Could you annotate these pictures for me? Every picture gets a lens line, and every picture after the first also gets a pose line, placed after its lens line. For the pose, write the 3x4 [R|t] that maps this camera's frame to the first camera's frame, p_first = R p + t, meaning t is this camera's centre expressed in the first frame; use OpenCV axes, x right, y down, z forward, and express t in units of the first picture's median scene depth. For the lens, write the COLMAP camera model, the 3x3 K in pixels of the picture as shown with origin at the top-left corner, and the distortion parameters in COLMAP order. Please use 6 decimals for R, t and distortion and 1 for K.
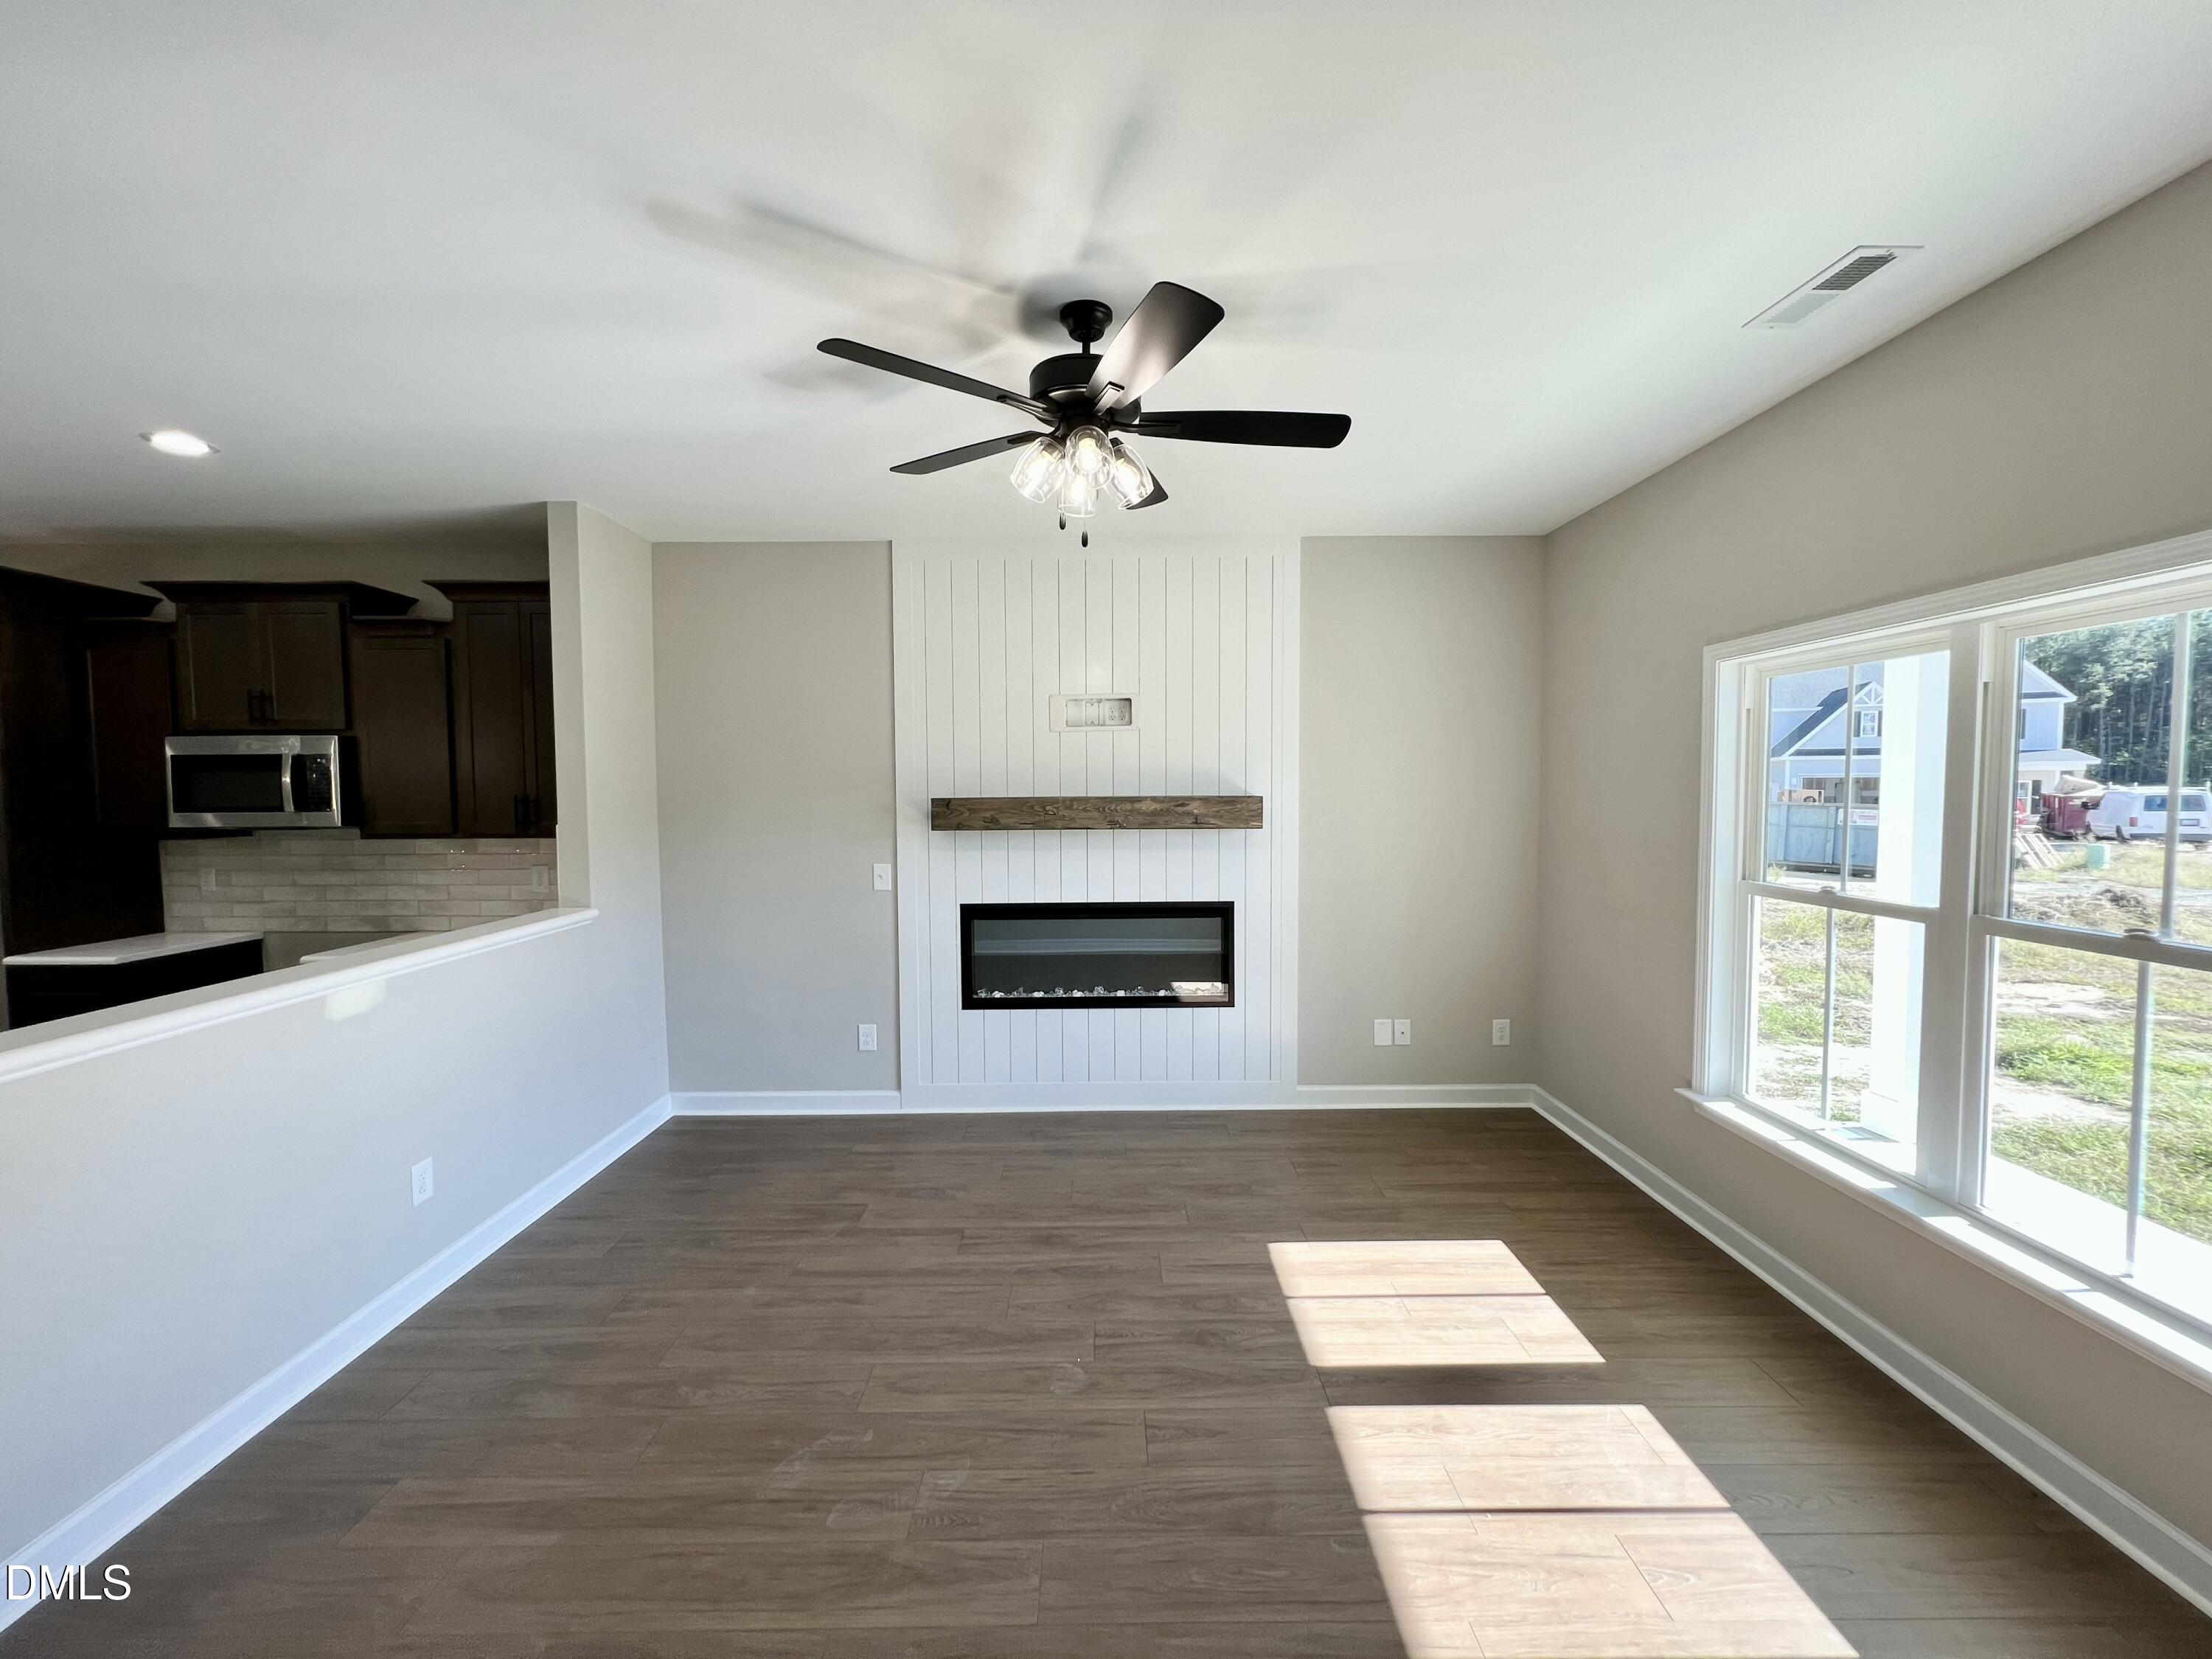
lens RADIAL K [[888.2, 0, 1105.2], [0, 888.2, 833.5], [0, 0, 1]] dist [-0.000826, 0.000919]
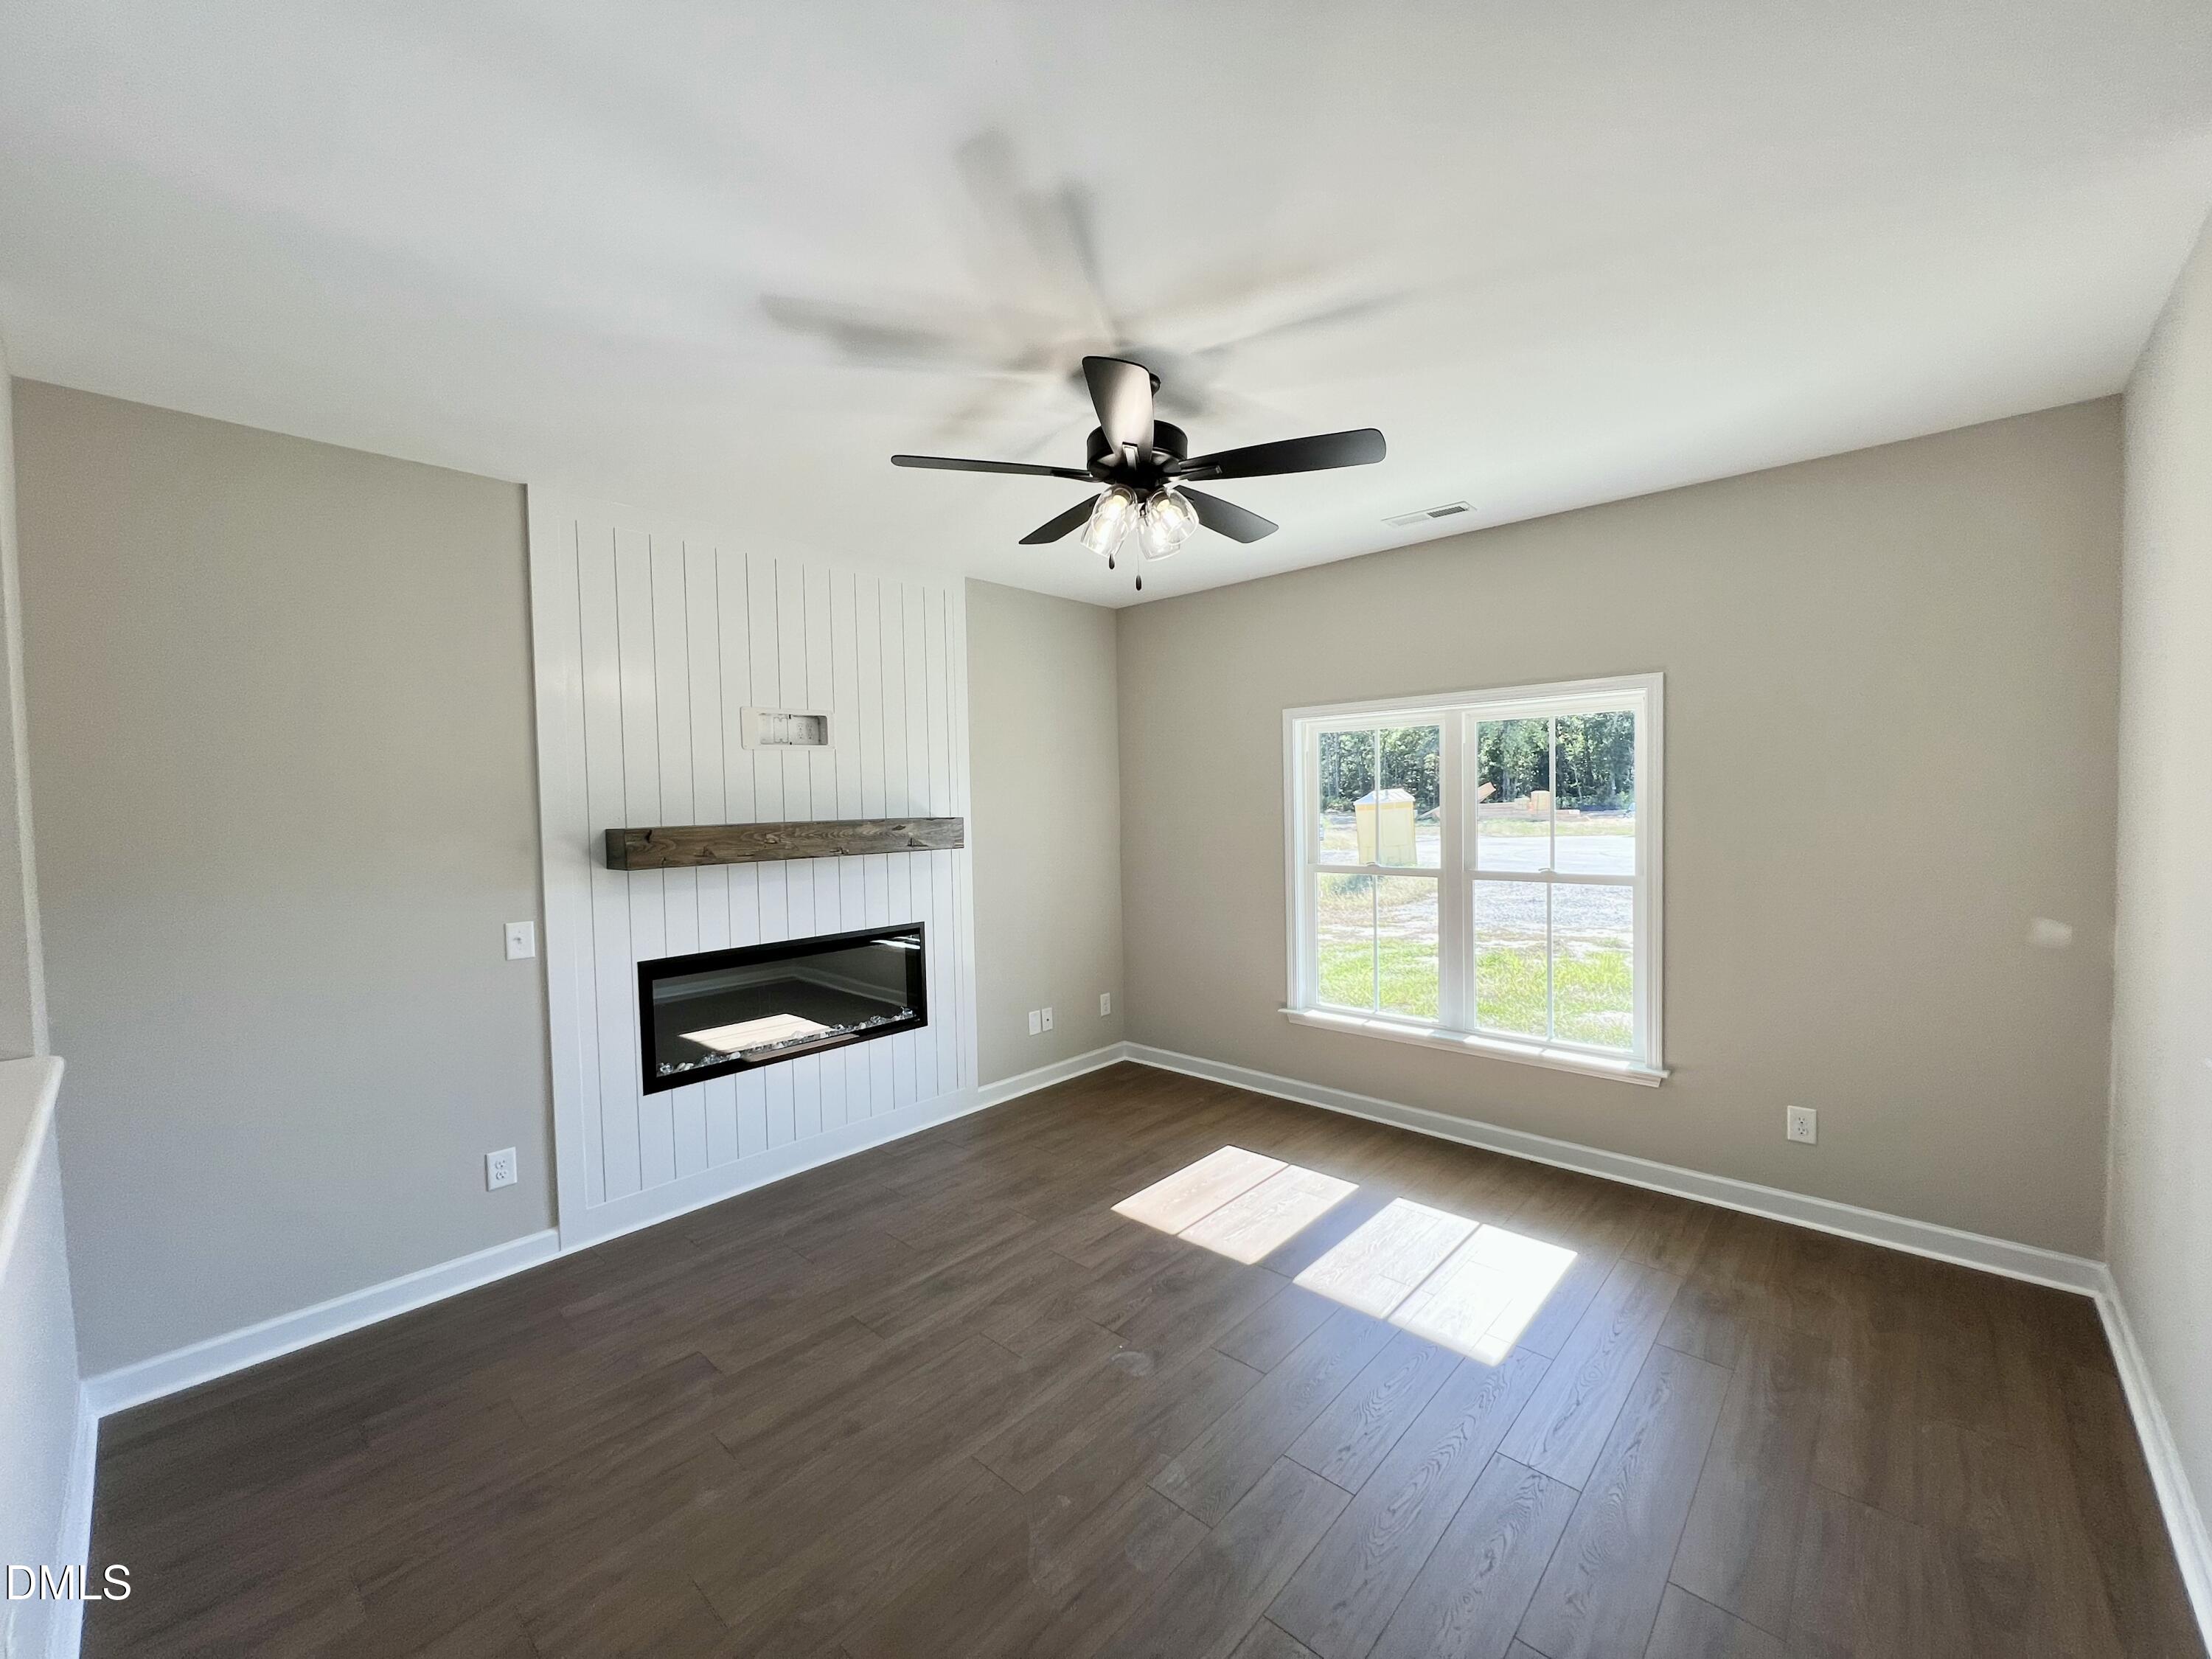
lens RADIAL K [[888.2, 0, 1105.1], [0, 888.2, 831.6], [0, 0, 1]] dist [-0.000826, 0.000919]
pose [[0.680455, -0.033948, 0.732003, -0.493718], [0.055092, 0.998469, -0.004907, -0.010637], [-0.730716, 0.043666, 0.681284, 0.164340]]
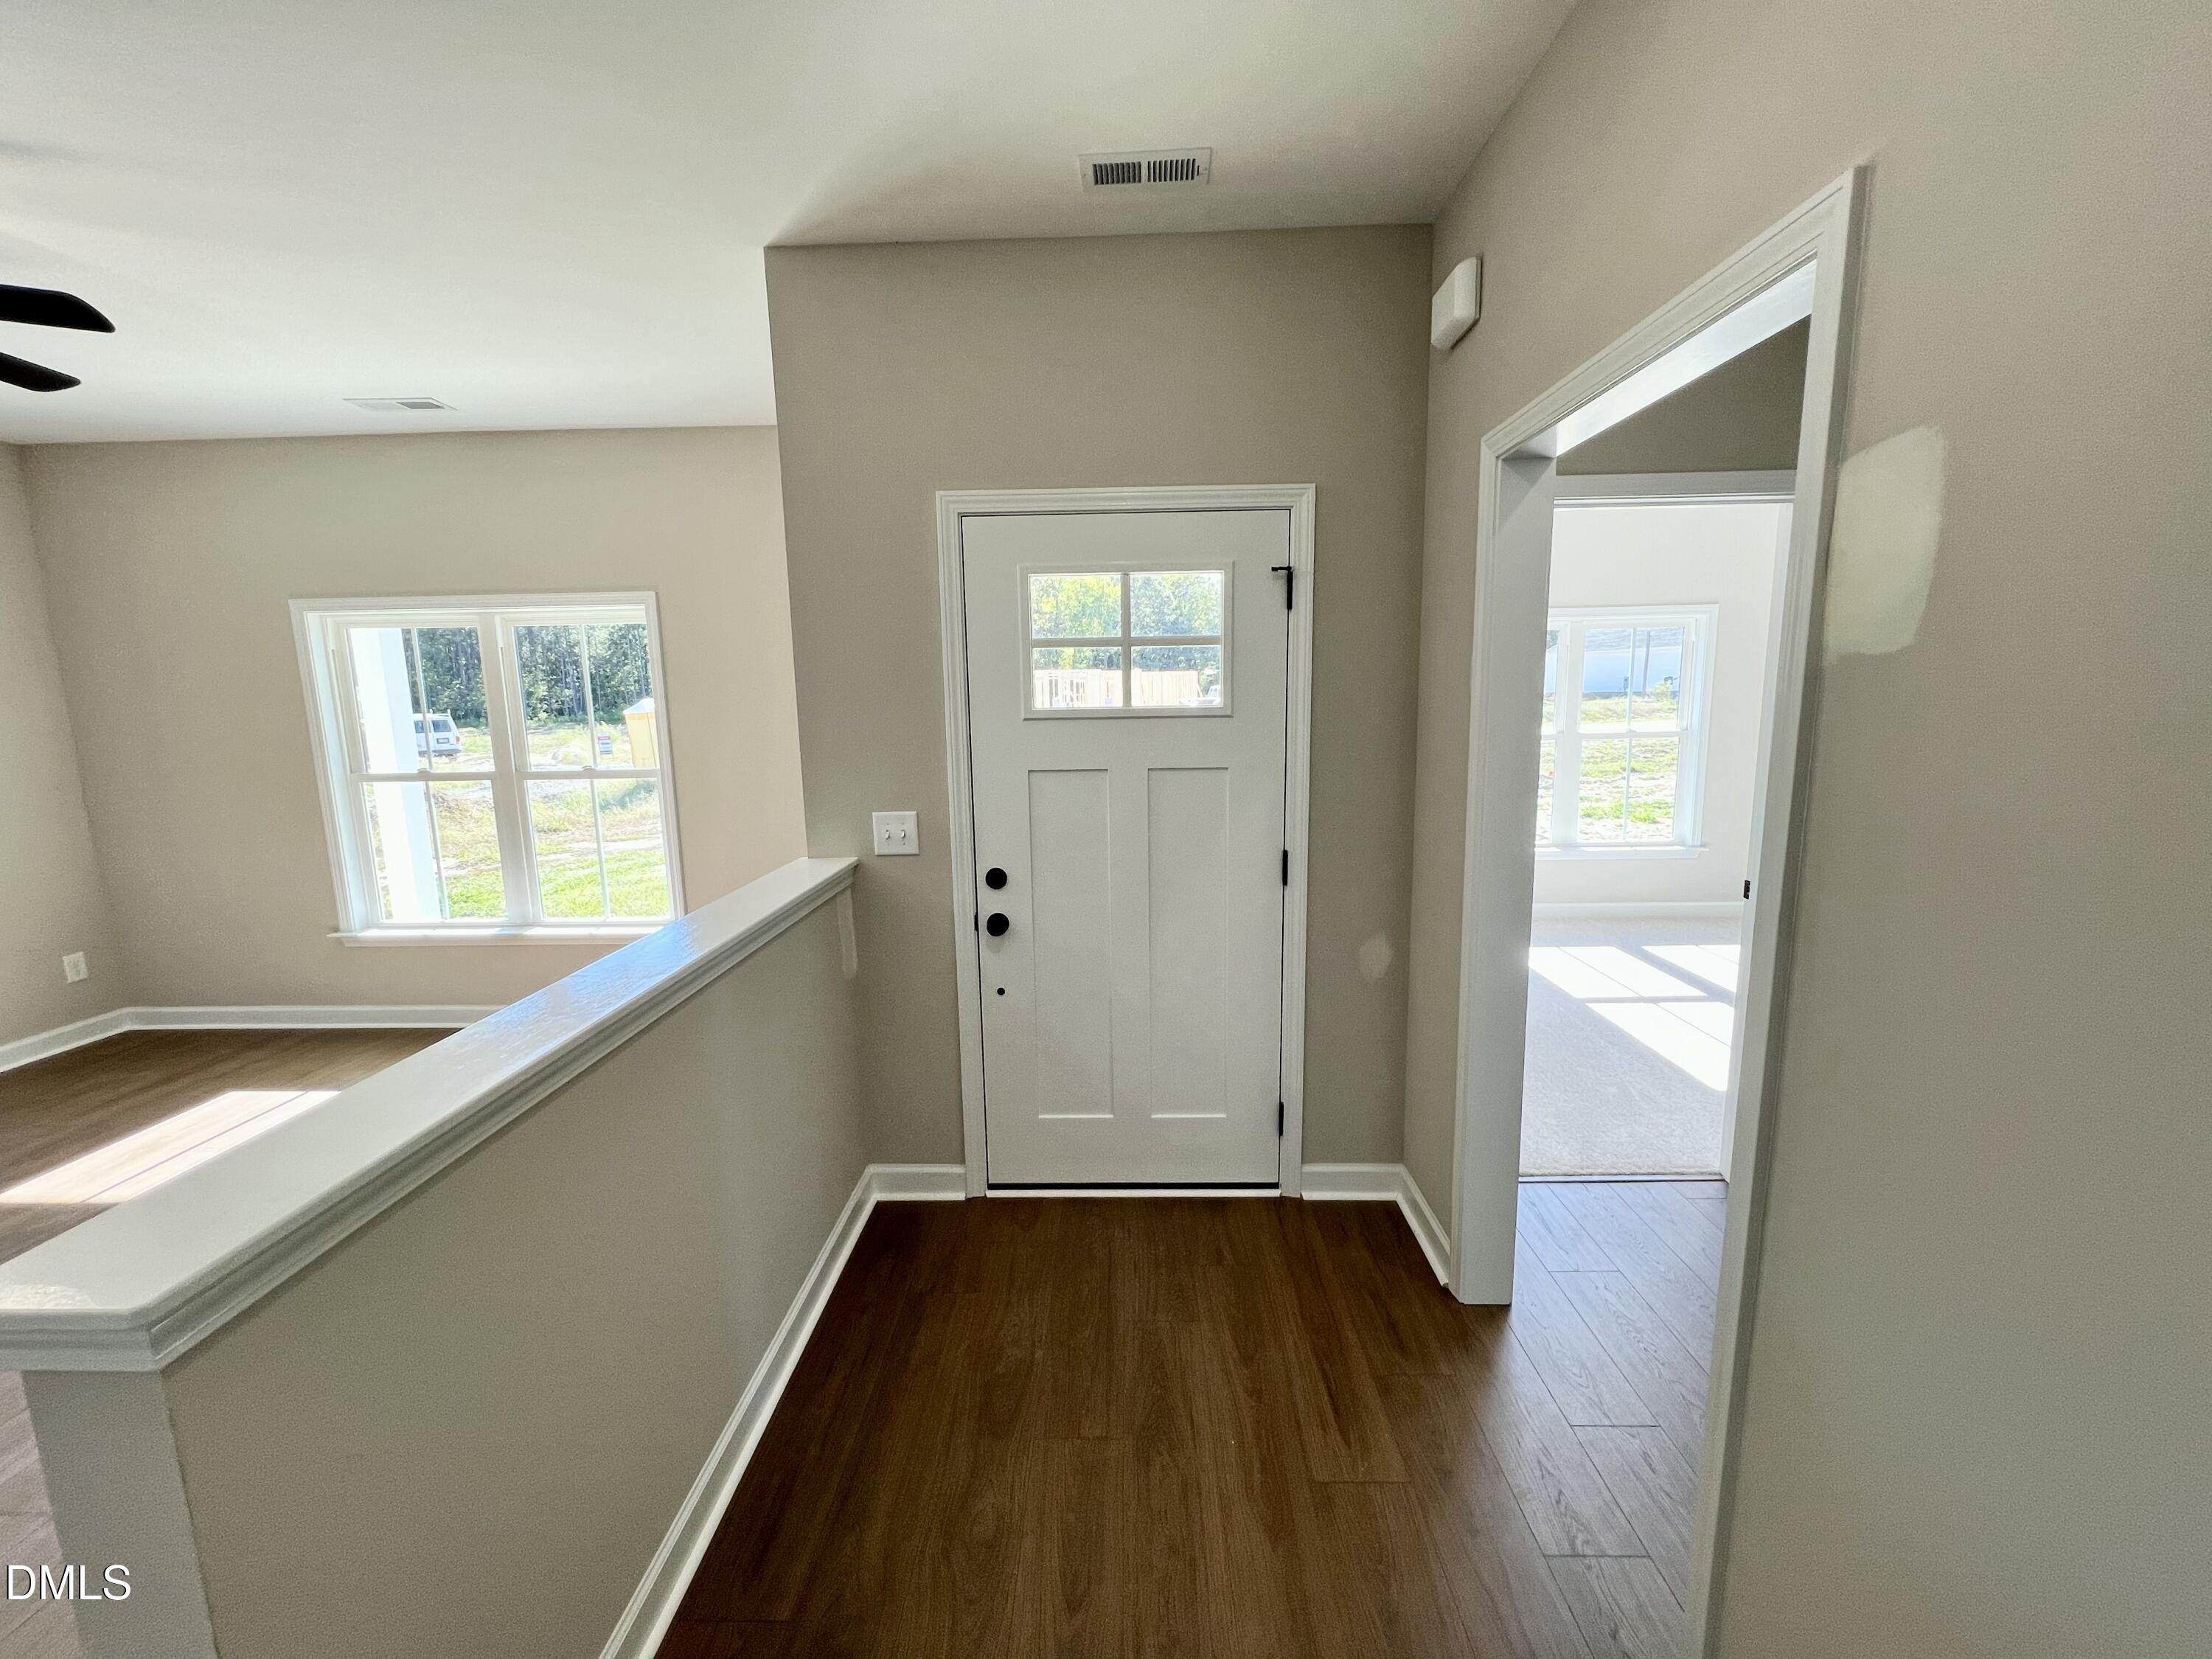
lens RADIAL K [[888.2, 0, 1104.9], [0, 888.2, 834.8], [0, 0, 1]] dist [-0.000826, 0.000919]
pose [[0.030830, -0.148029, 0.988502, -0.500989], [0.070840, 0.986809, 0.145566, 0.021861], [-0.997011, 0.065538, 0.040910, -0.184774]]
